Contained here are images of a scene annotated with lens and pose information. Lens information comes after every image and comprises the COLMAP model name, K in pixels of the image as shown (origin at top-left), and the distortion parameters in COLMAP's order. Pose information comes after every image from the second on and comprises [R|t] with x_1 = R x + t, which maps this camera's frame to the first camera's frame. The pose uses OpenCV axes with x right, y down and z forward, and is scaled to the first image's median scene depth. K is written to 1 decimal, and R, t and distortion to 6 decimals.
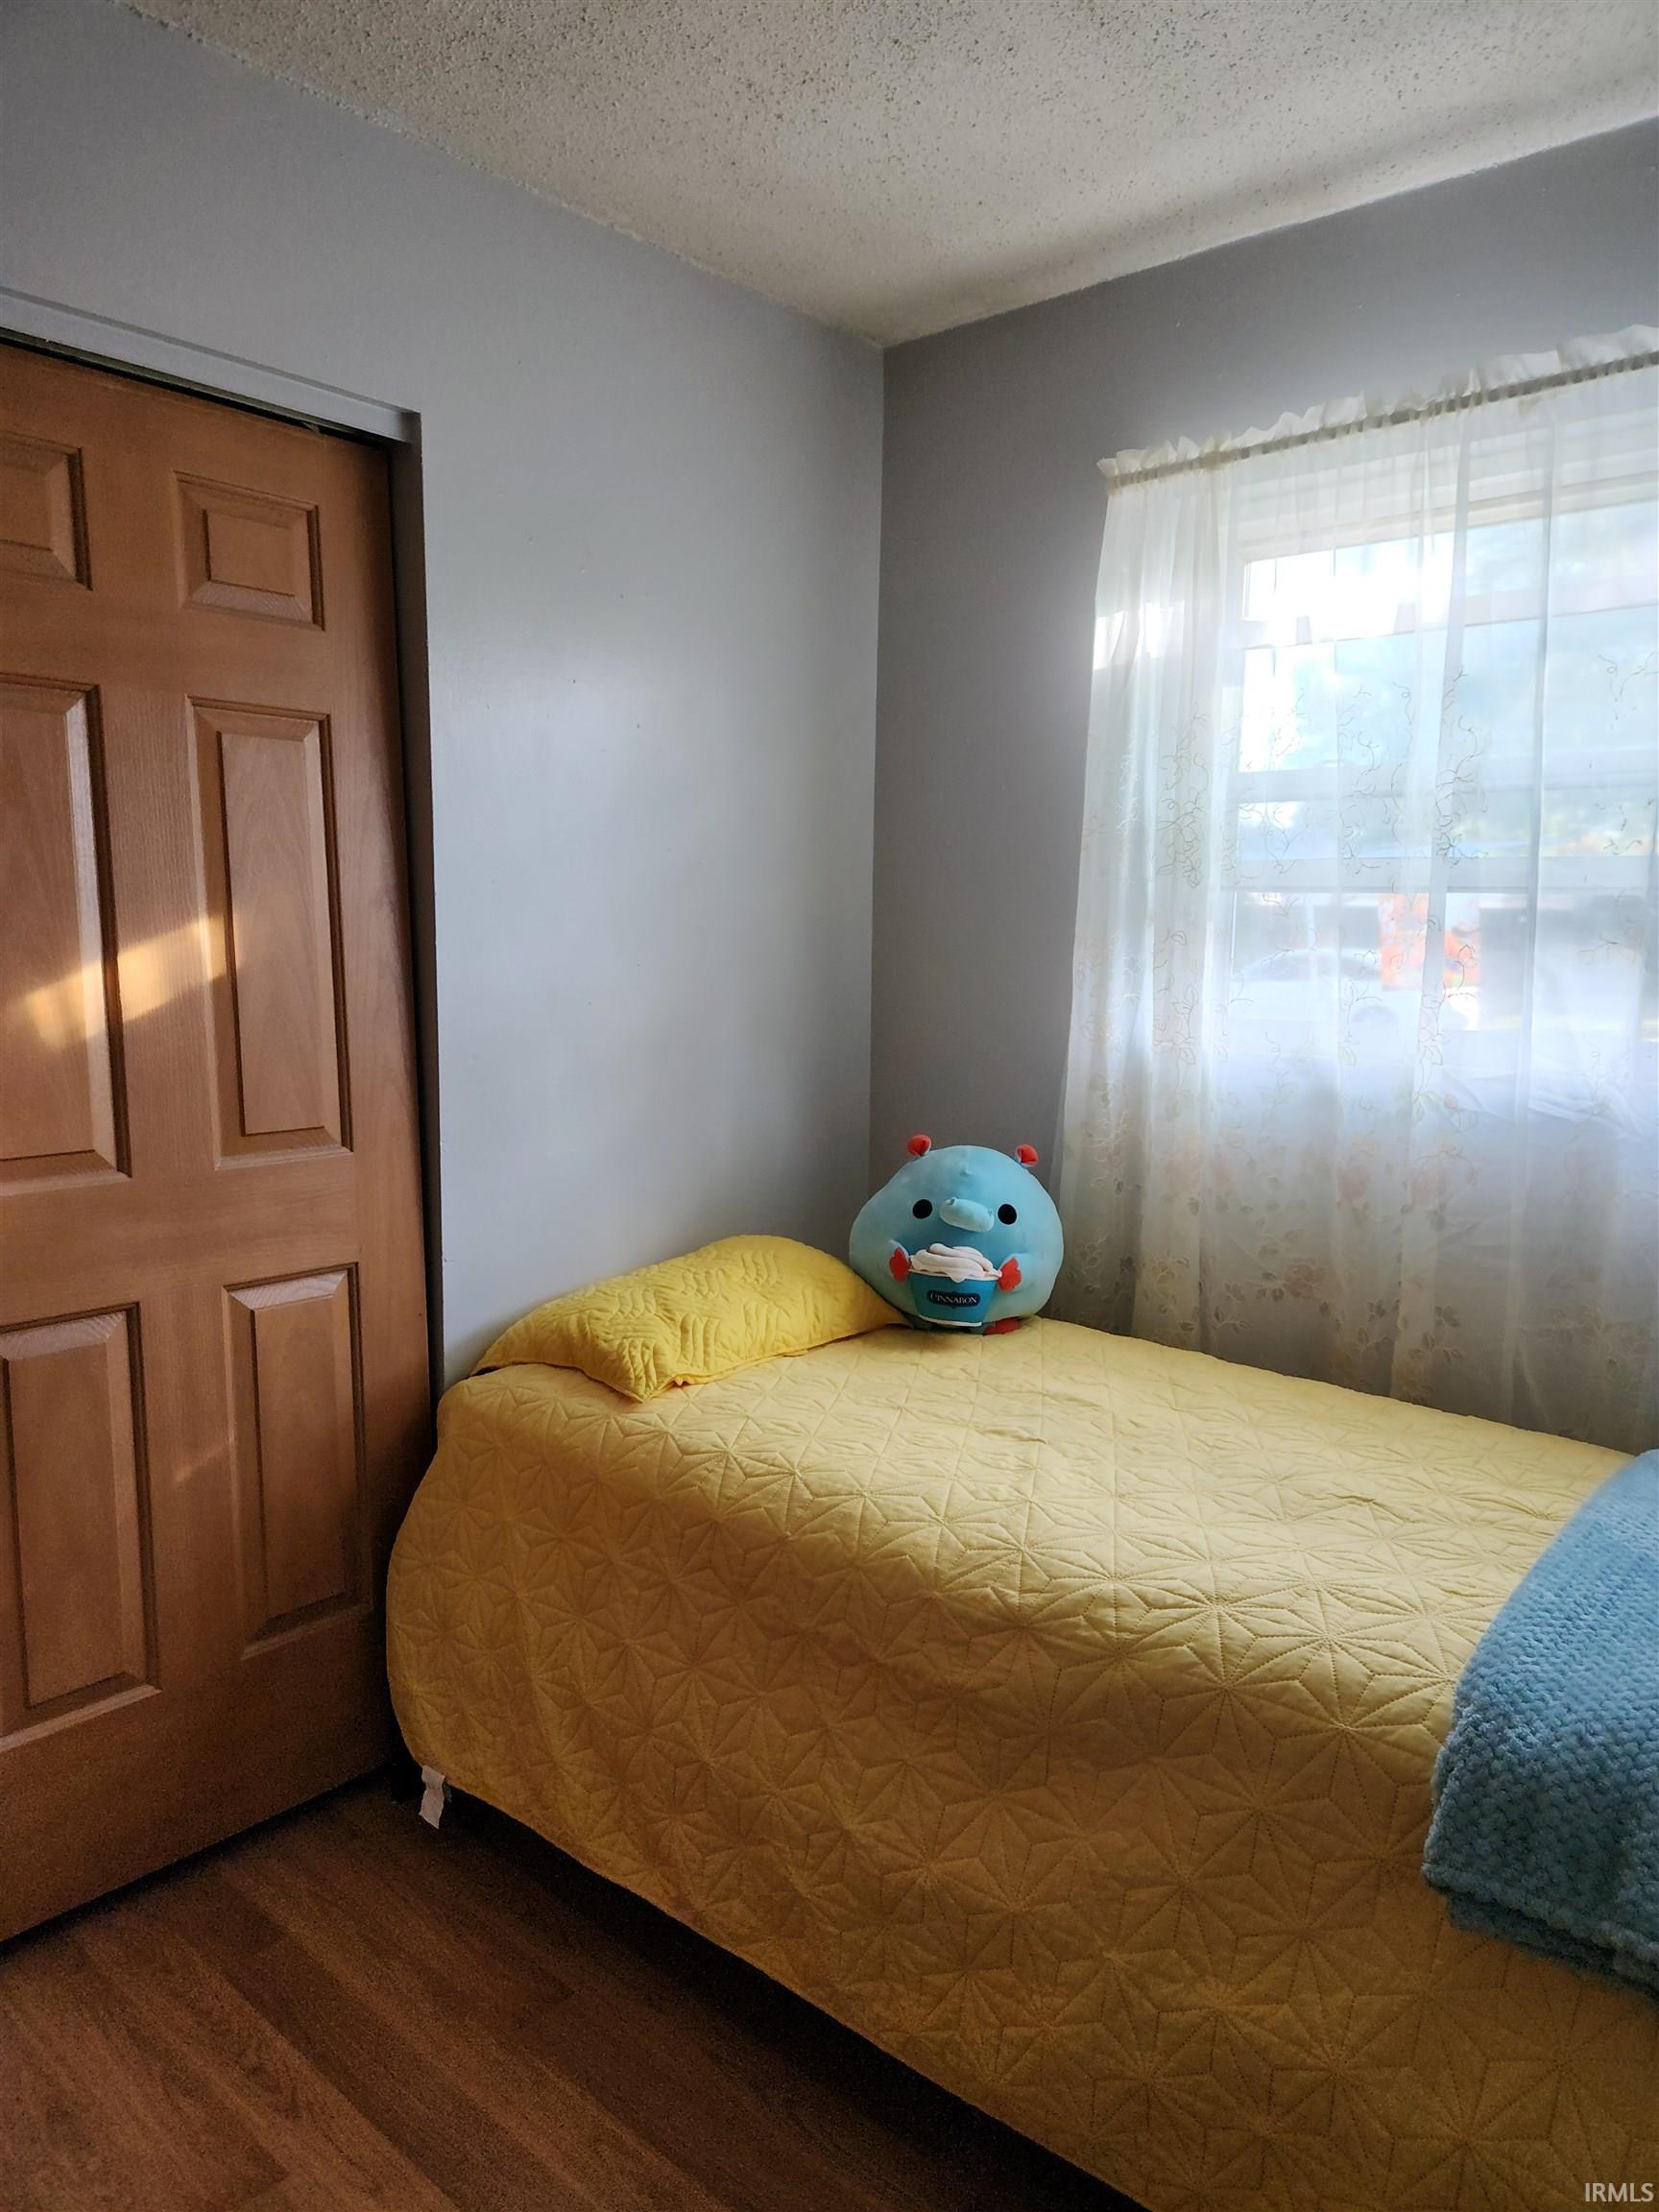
lens RADIAL K [[1489.5, 0, 849.4], [0, 1489.5, 1090.6], [0, 0, 1]] dist [0.076762, -0.067228]
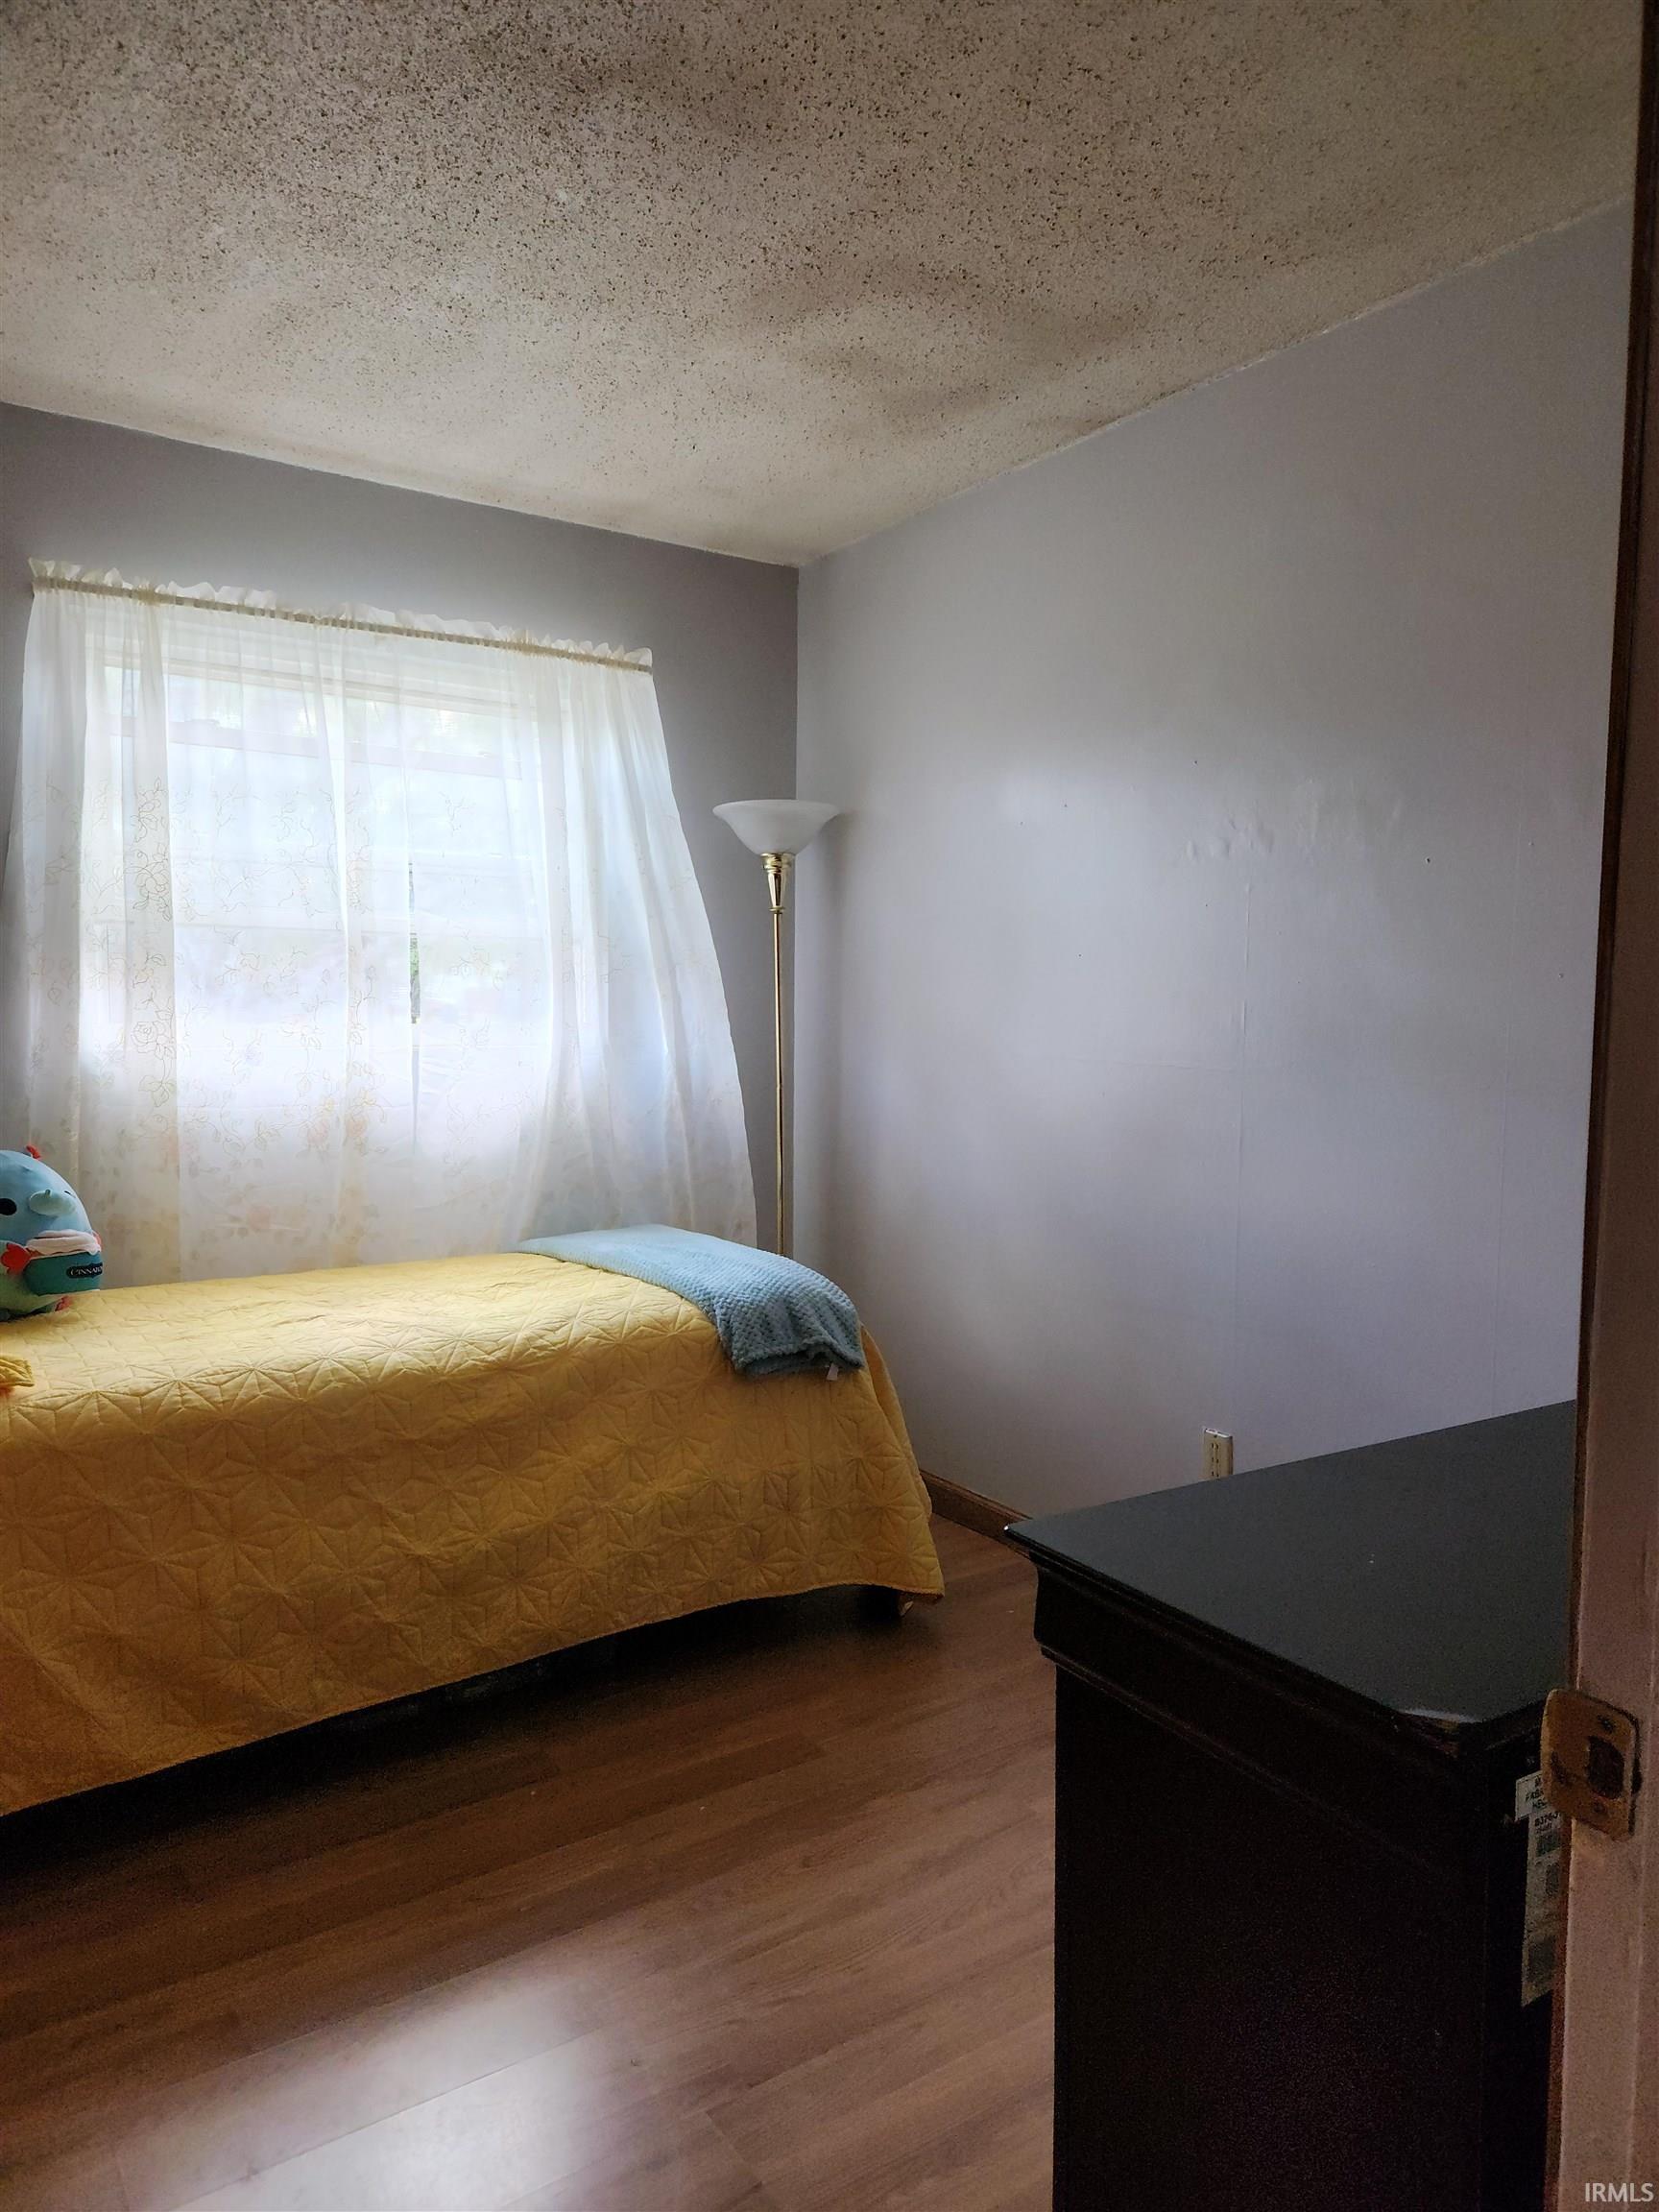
lens RADIAL K [[1489.5, 0, 849.4], [0, 1489.5, 1090.6], [0, 0, 1]] dist [0.076762, -0.067228]
pose [[0.236245, -0.071335, 0.969072, -1.113539], [0.114555, 0.992391, 0.045125, 0.020142], [-0.964917, 0.100352, 0.242619, 0.171622]]
